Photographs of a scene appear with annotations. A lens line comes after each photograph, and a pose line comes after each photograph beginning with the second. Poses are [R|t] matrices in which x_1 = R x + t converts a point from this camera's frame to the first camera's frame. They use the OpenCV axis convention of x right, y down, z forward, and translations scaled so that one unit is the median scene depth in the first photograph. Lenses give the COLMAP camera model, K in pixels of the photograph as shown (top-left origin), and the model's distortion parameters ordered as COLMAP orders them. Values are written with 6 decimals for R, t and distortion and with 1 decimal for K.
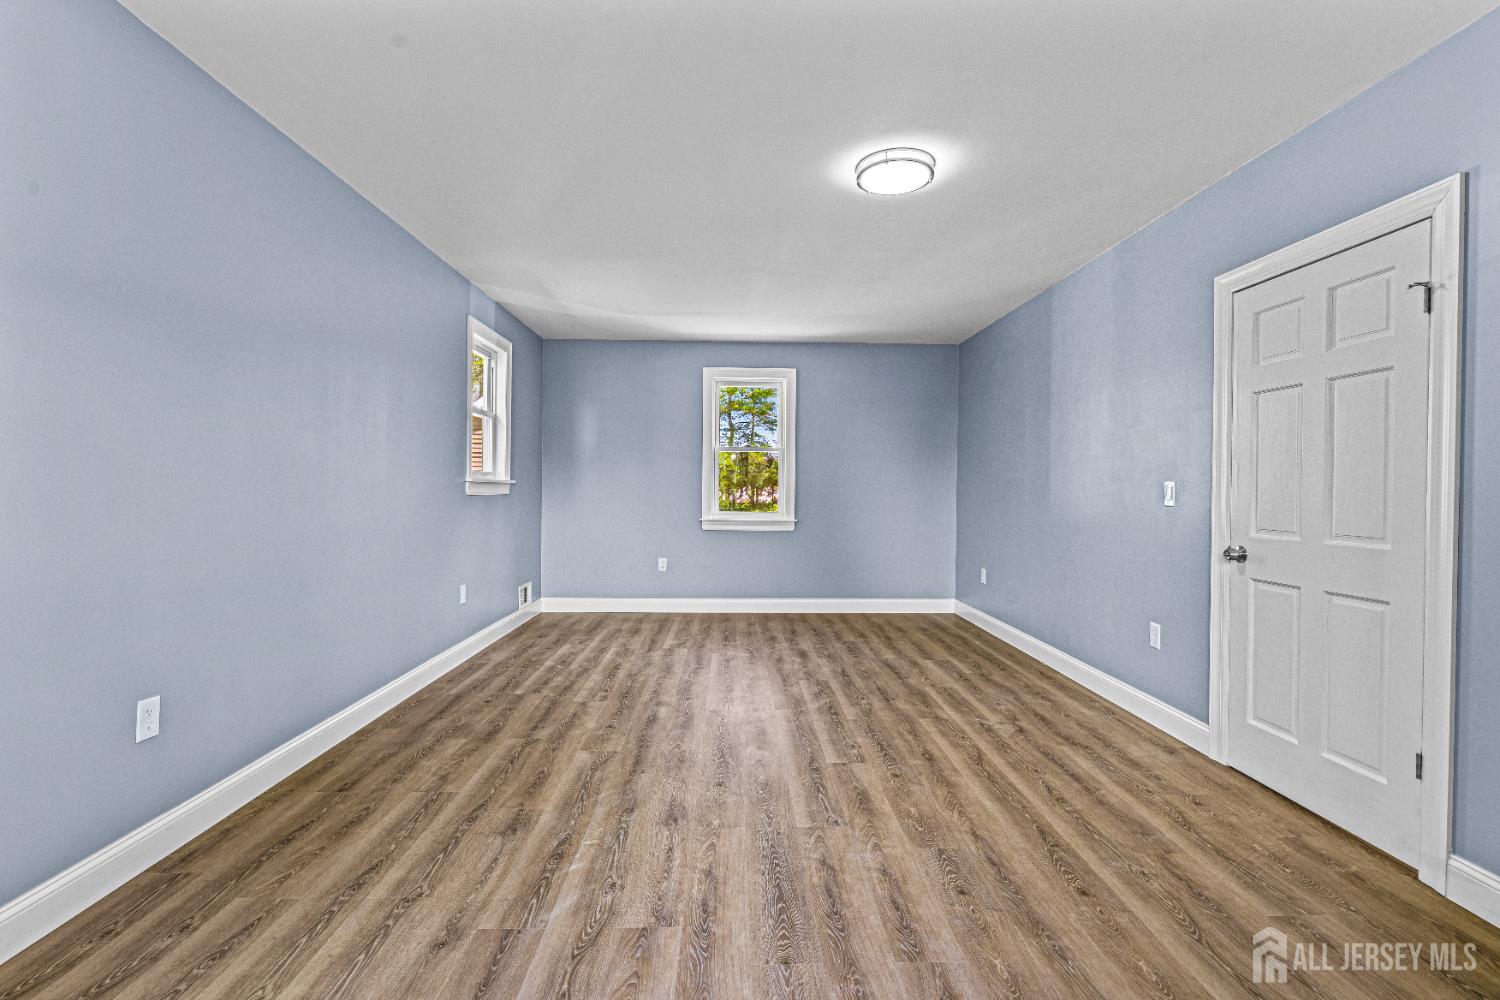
lens RADIAL K [[677.6, 0, 750.0], [0, 677.6, 493.8], [0, 0, 1]] dist [-0.004264, 0.002019]
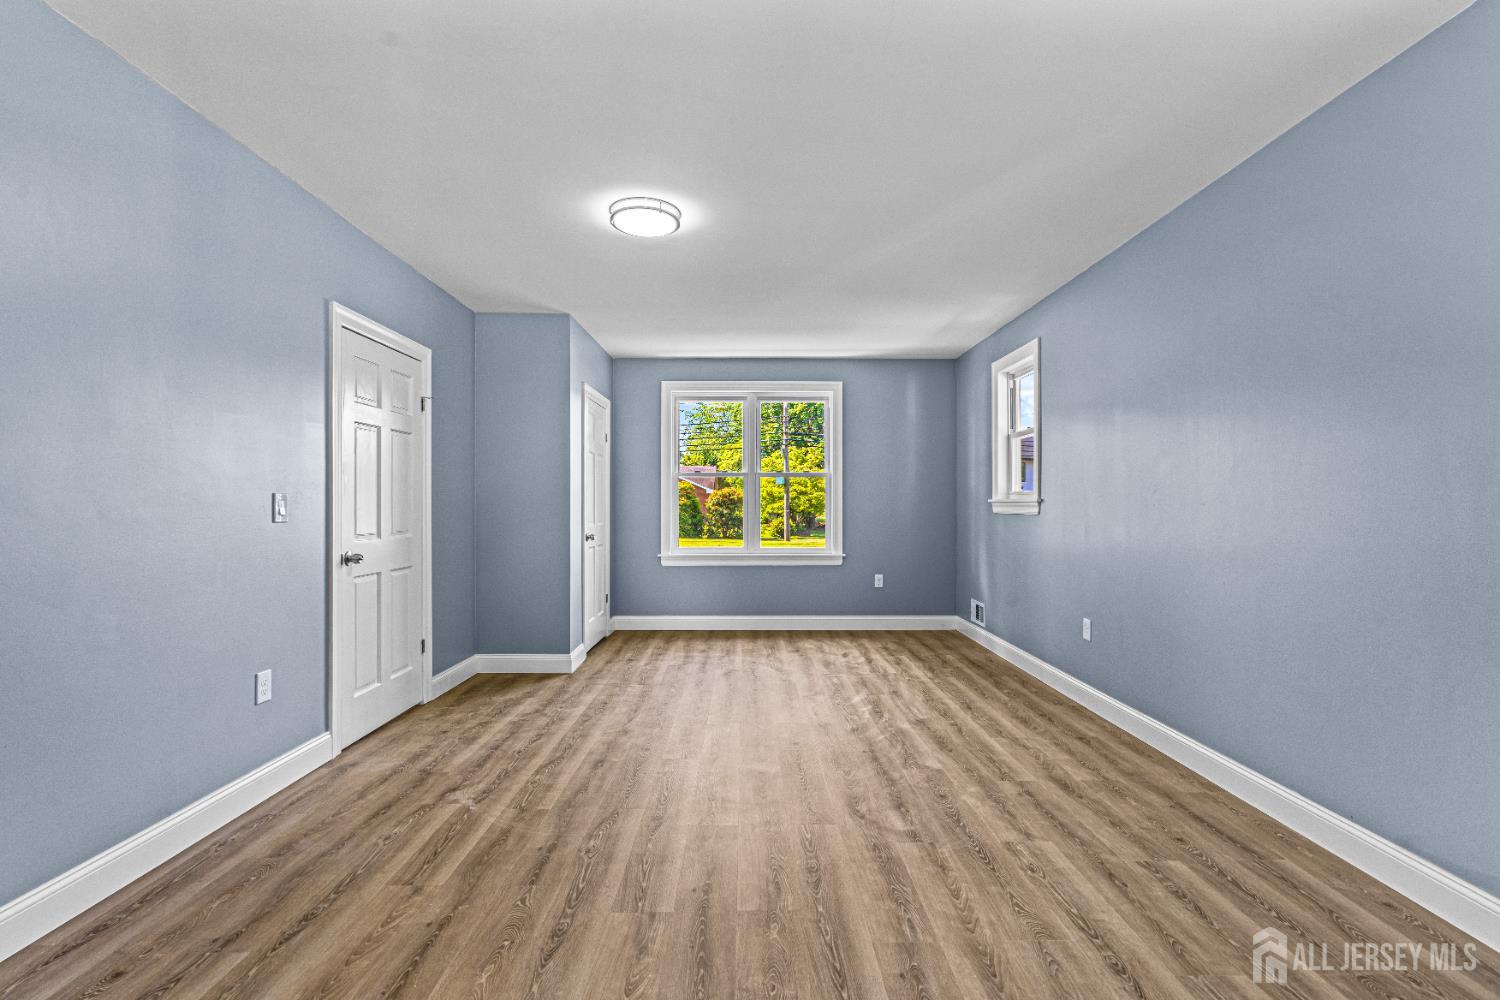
lens RADIAL K [[677.6, 0, 749.7], [0, 677.6, 502.2], [0, 0, 1]] dist [-0.004264, 0.002019]
pose [[-0.999740, -0.009447, 0.020752, 0.015045], [-0.009327, 0.999939, 0.005834, -0.017497], [-0.020806, 0.005639, -0.999768, 1.873632]]
